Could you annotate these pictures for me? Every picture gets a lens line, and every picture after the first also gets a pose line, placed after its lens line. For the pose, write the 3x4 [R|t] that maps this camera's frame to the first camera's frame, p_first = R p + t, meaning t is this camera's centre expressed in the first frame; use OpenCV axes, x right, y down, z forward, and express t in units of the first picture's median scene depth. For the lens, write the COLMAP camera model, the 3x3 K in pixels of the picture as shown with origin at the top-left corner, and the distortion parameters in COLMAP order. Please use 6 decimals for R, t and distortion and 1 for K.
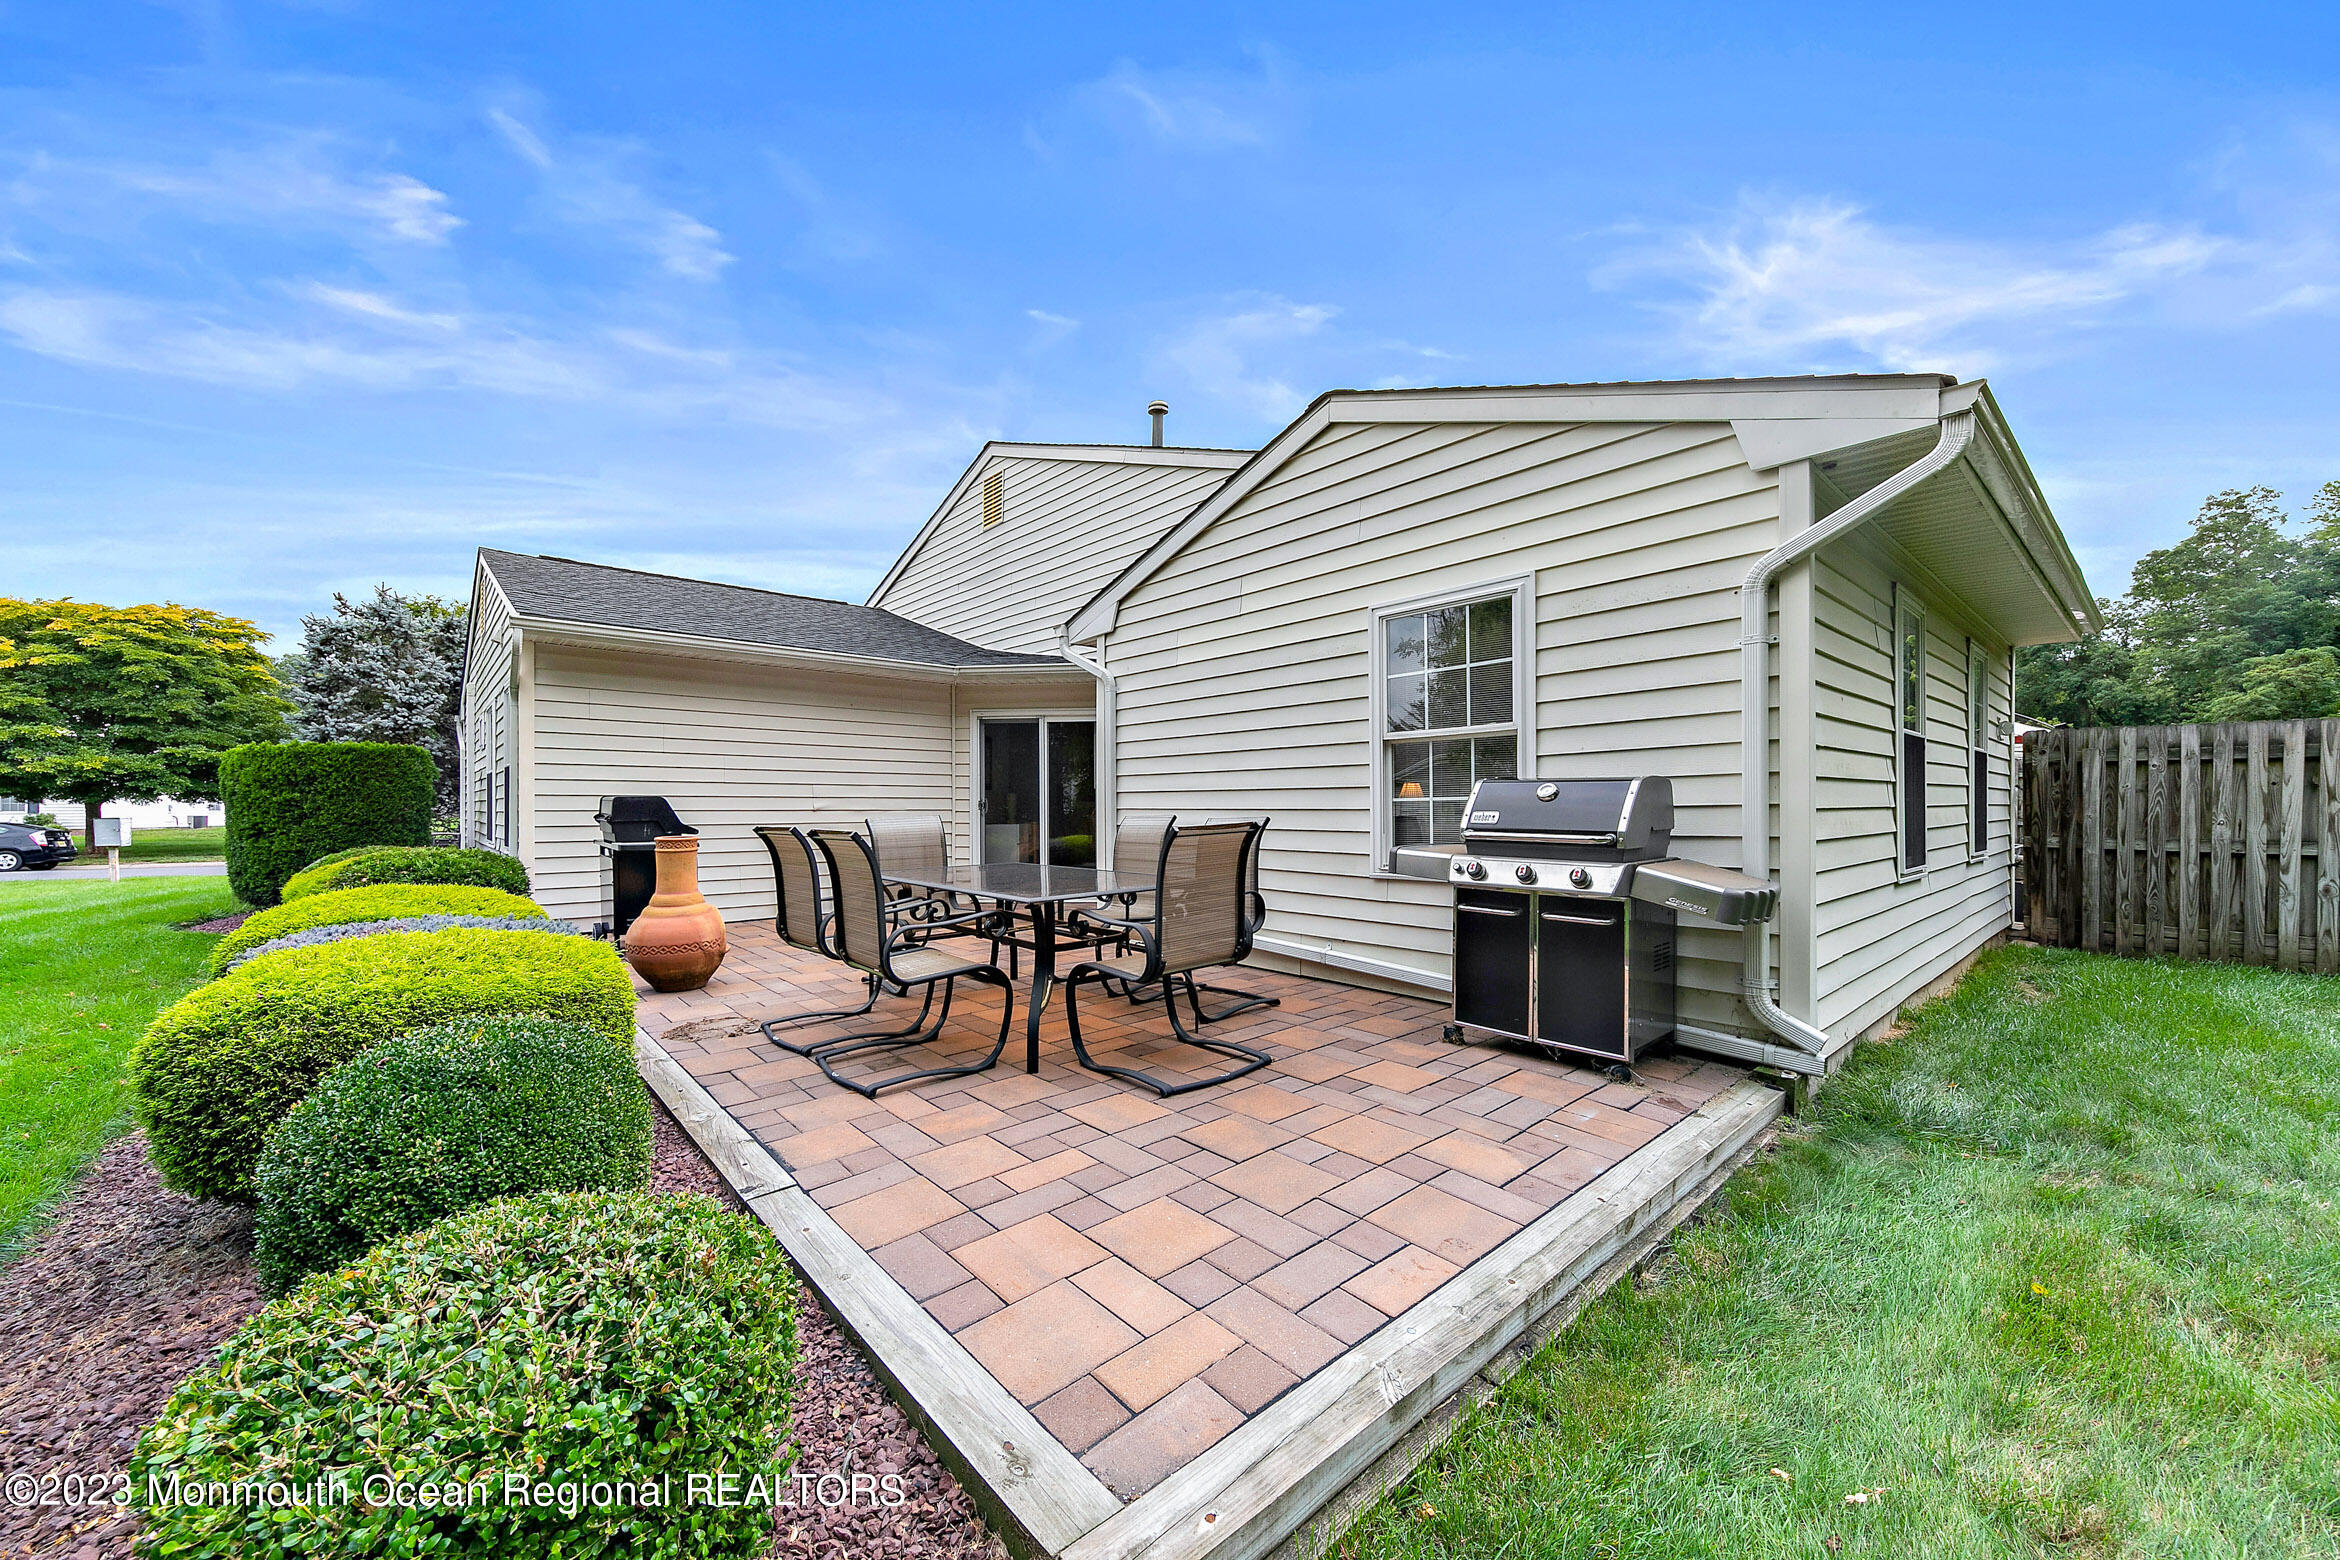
lens RADIAL K [[868.0, 0, 1167.4], [0, 868.0, 818.5], [0, 0, 1]] dist [0.004264, 0.000606]
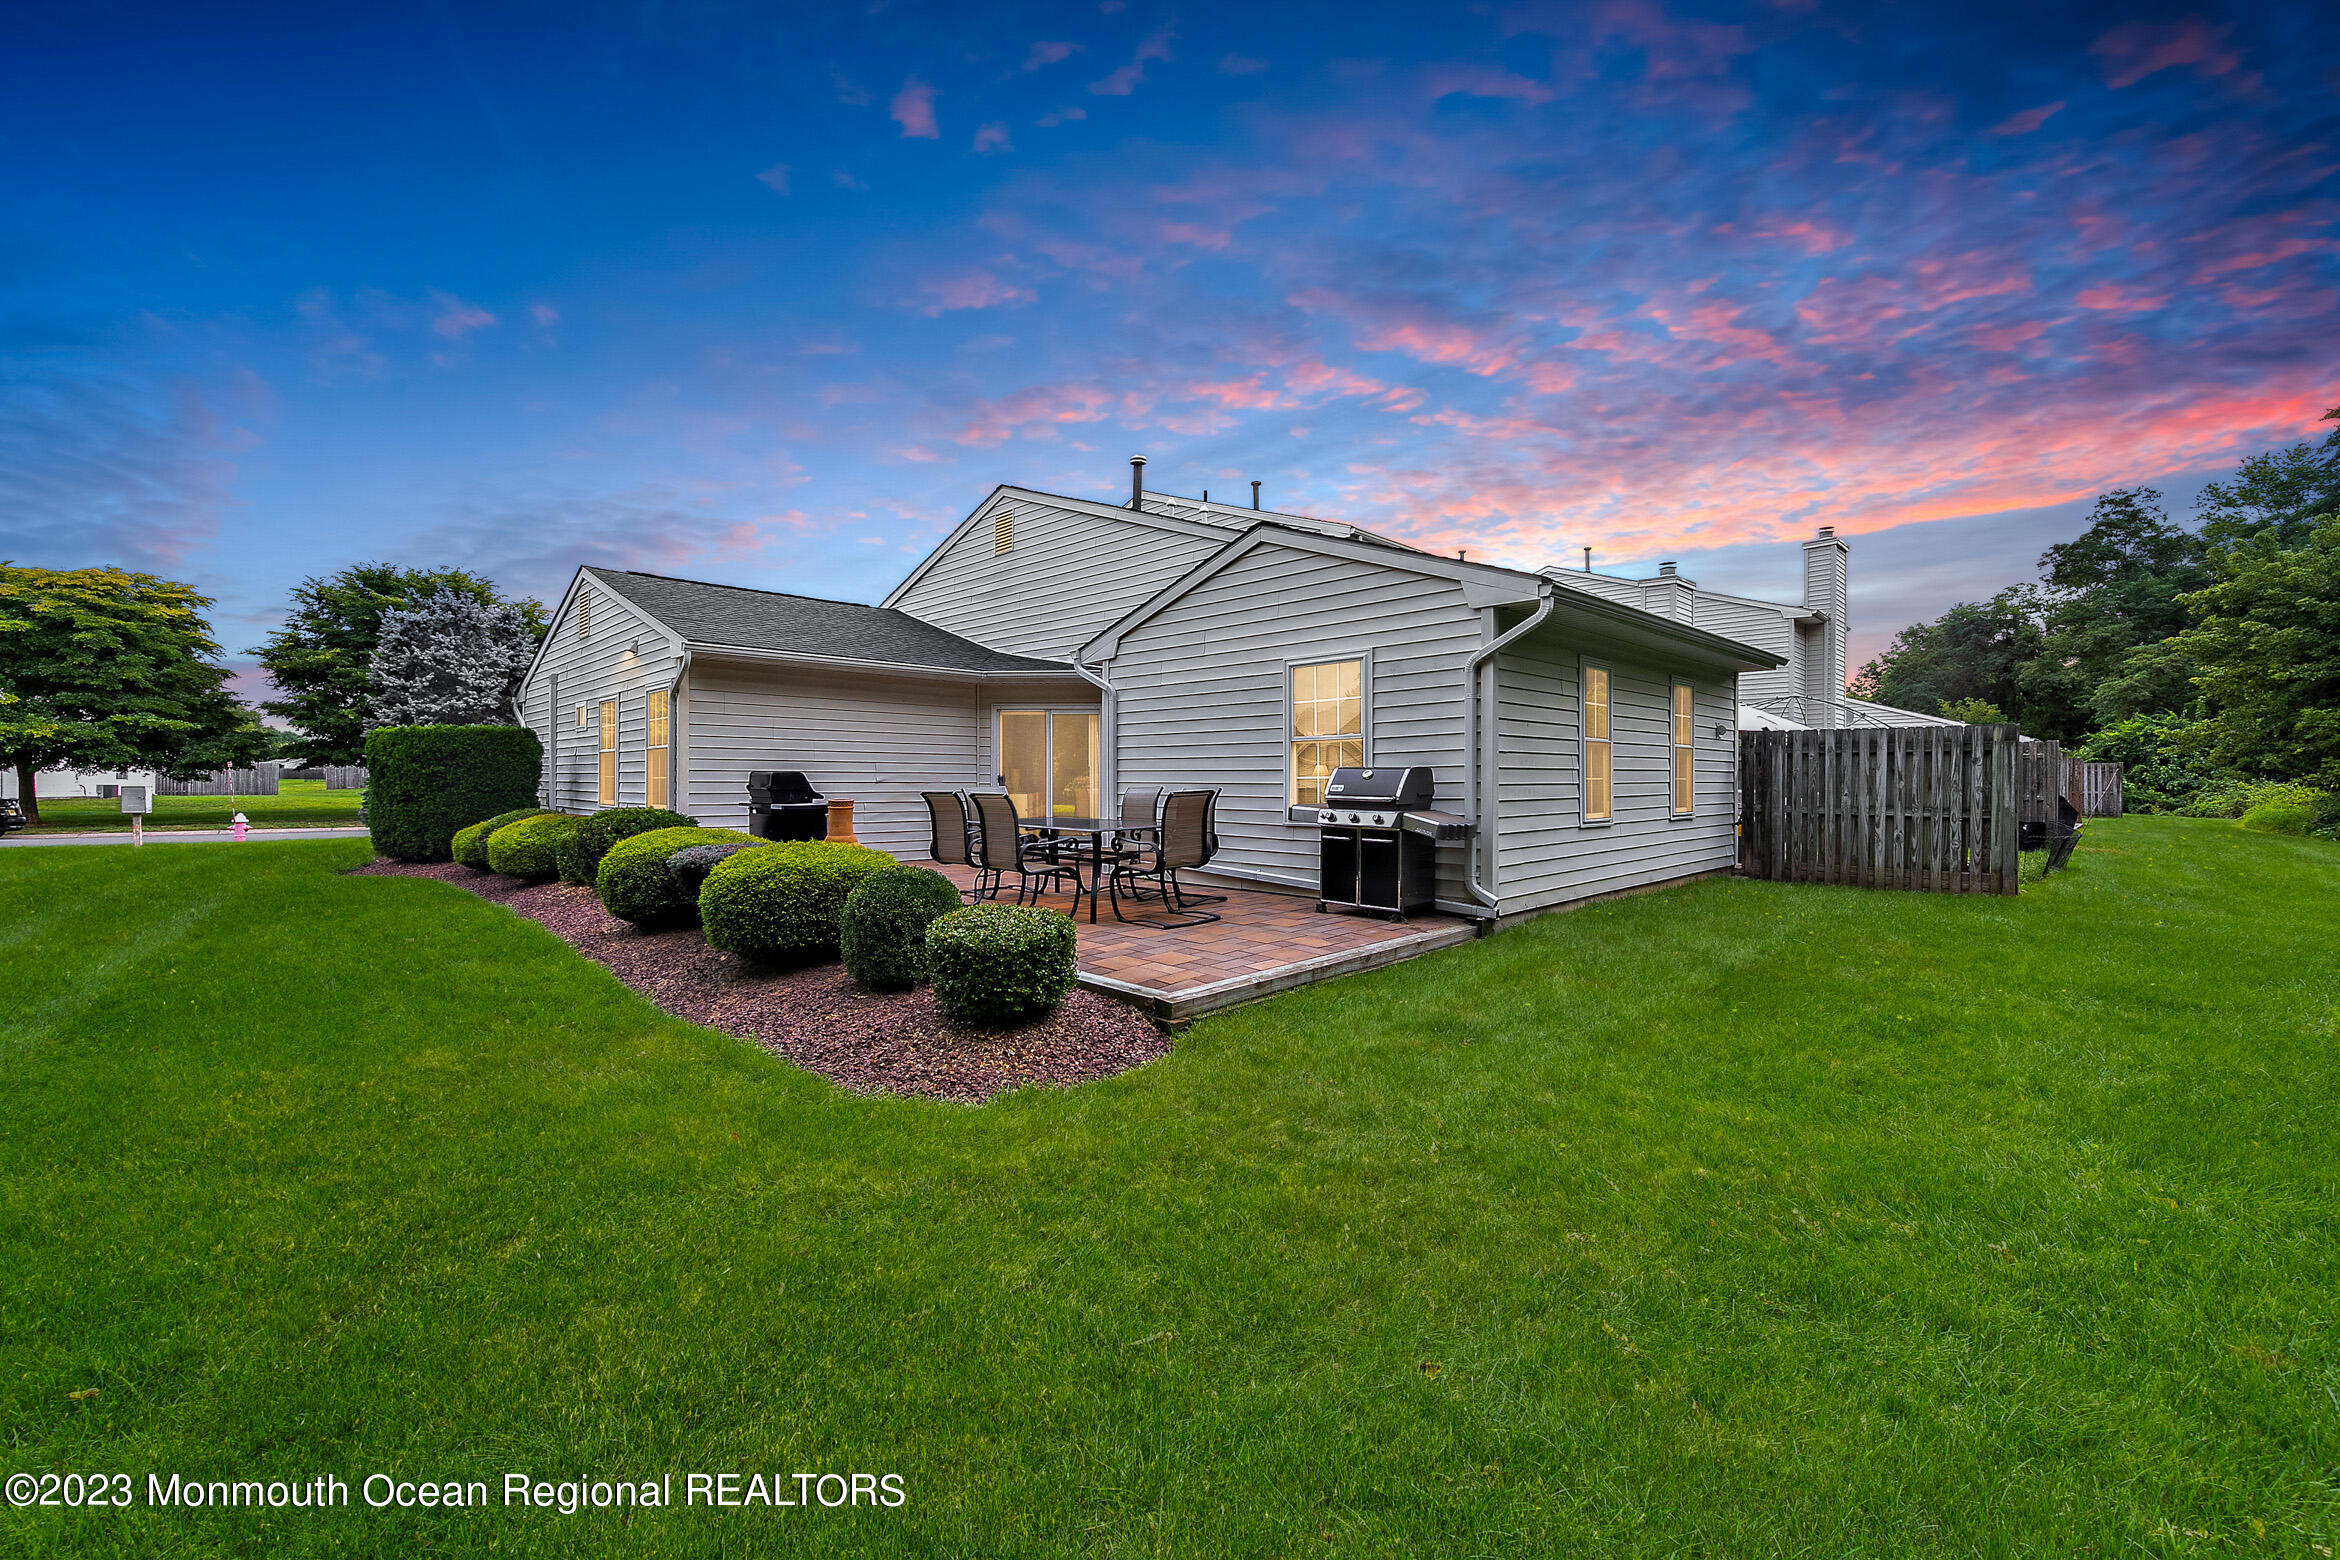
lens RADIAL K [[943.3, 0, 1187.3], [0, 943.3, 781.8], [0, 0, 1]] dist [0.007242, -0.000530]
pose [[0.997575, 0.004304, 0.069465, -0.048617], [-0.003541, 0.999932, -0.011108, 0.004701], [-0.069508, 0.010835, 0.997523, -0.532946]]
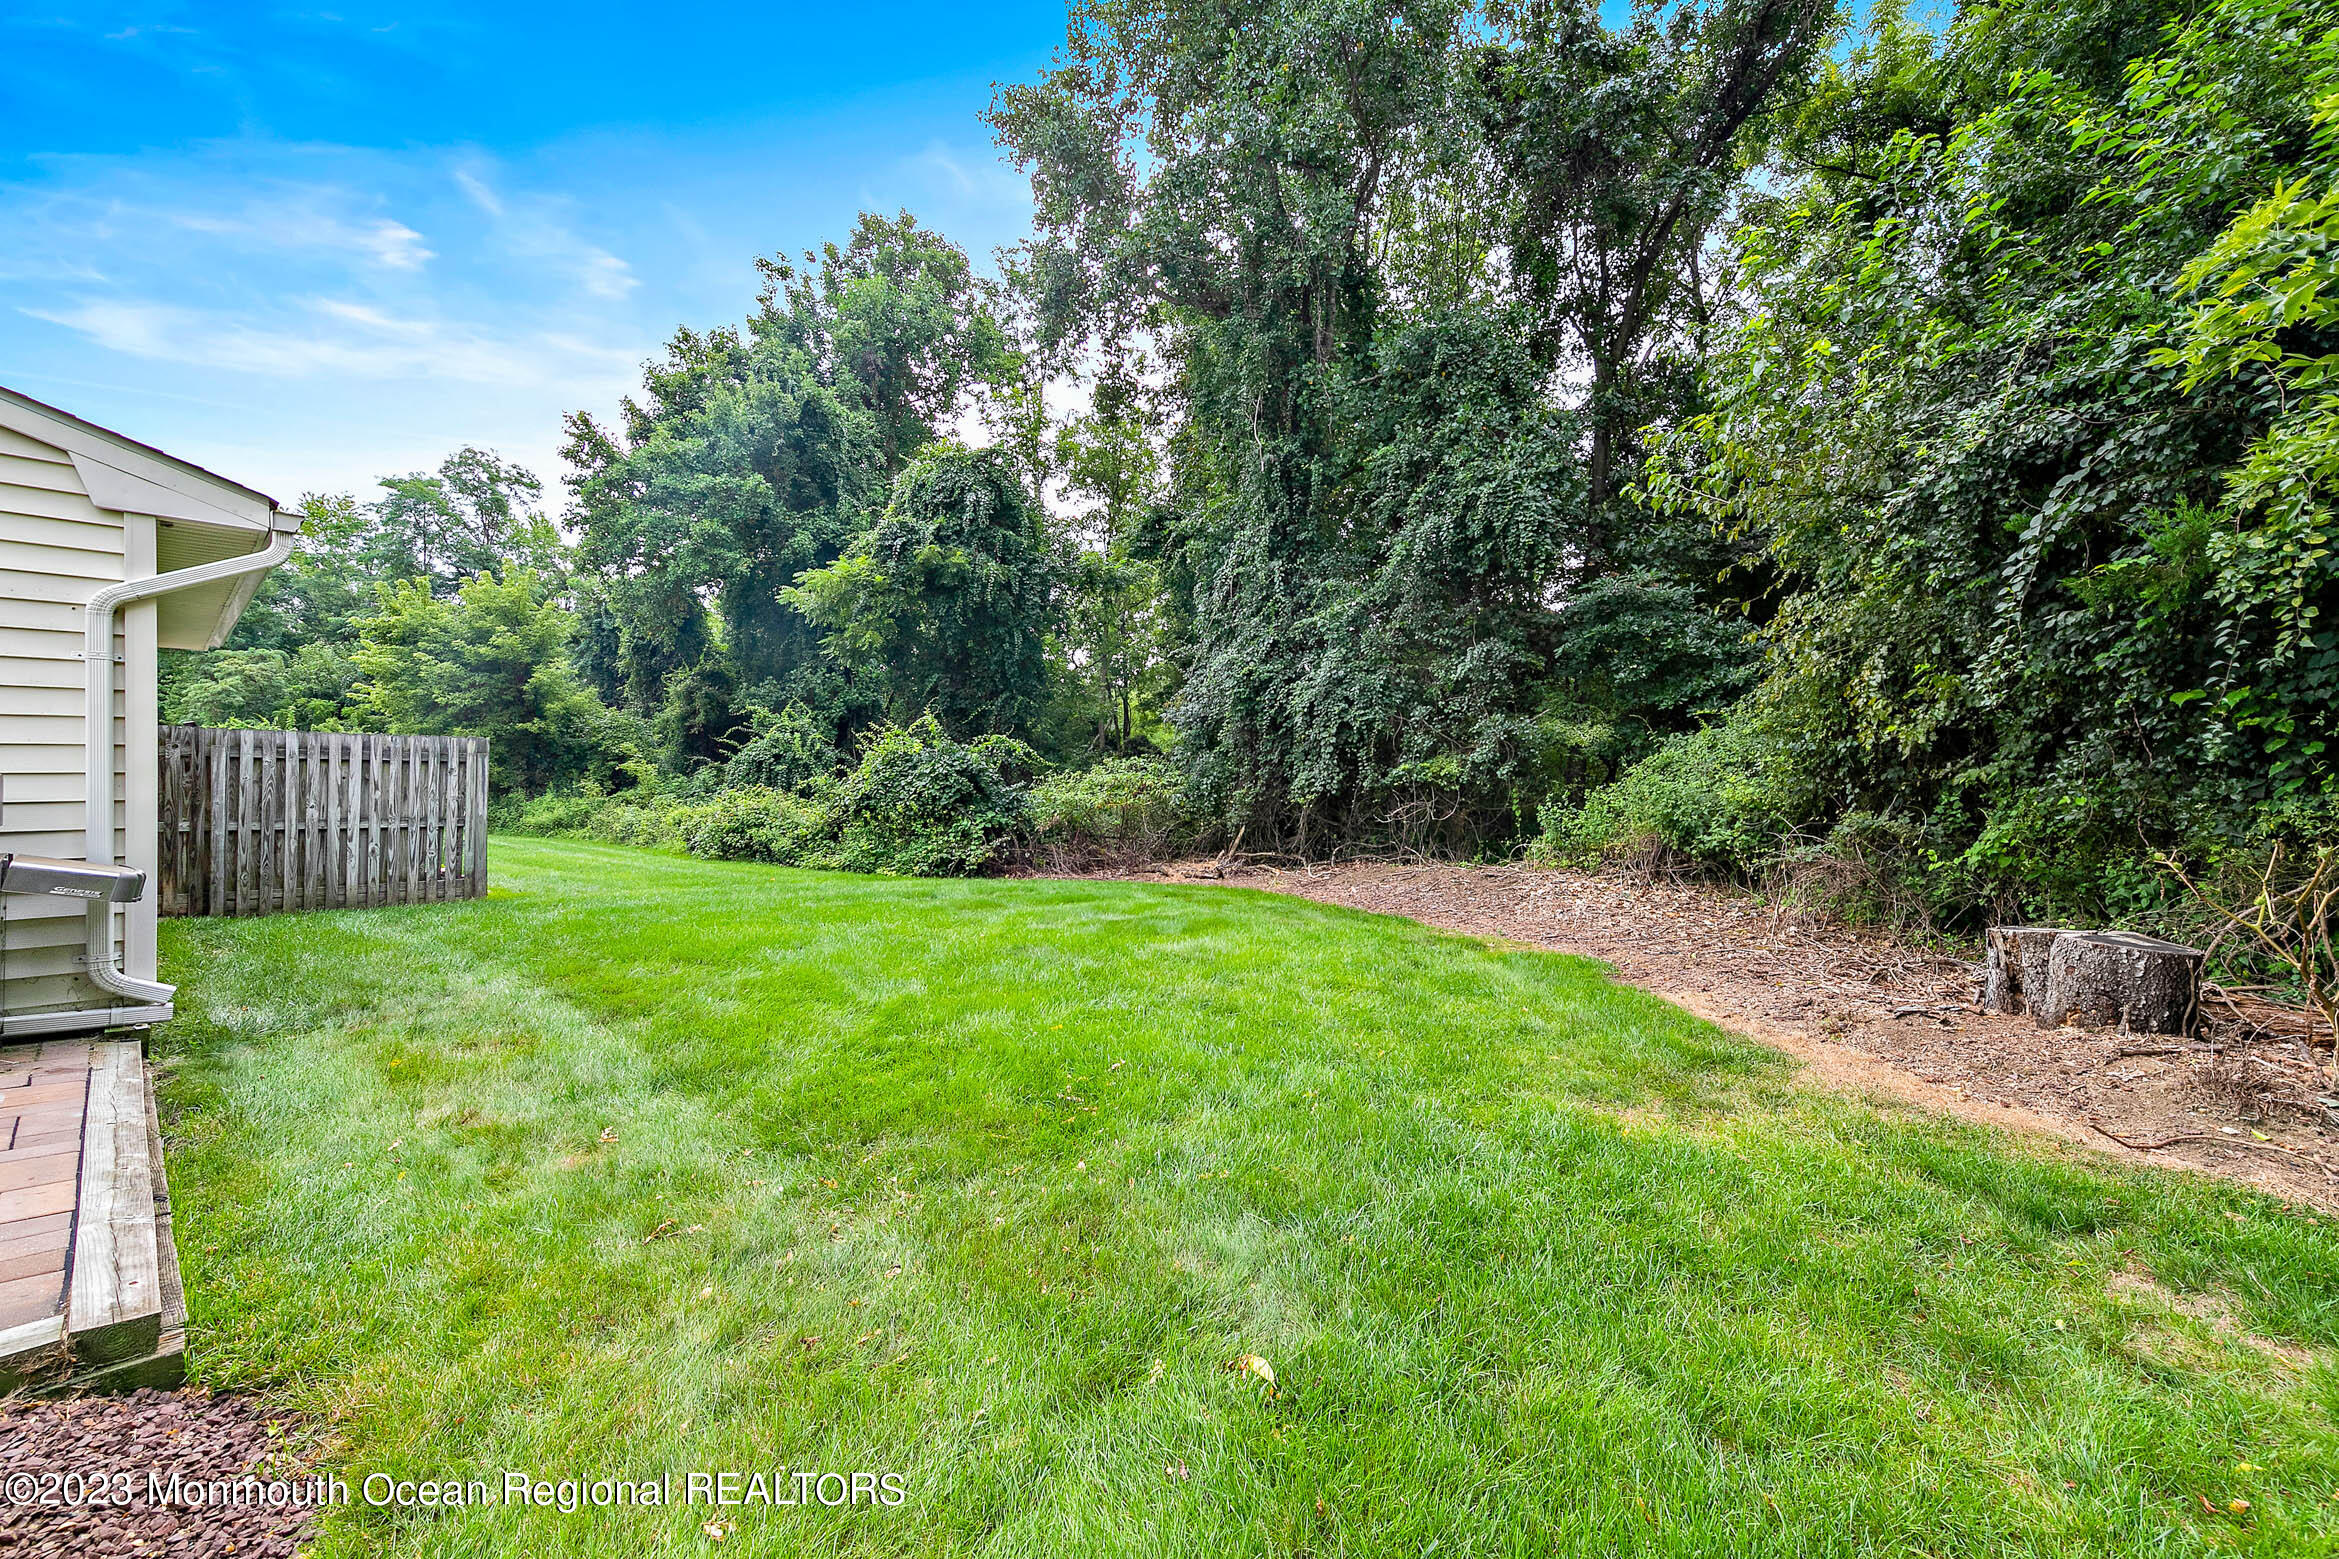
lens RADIAL K [[942.9, 0, 1177.4], [0, 942.9, 767.6], [0, 0, 1]] dist [0.007242, -0.000530]
pose [[-0.123893, 0.022074, 0.992050, -0.375580], [0.011500, 0.999717, -0.020809, -0.008666], [-0.992229, 0.008831, -0.124112, -0.124717]]
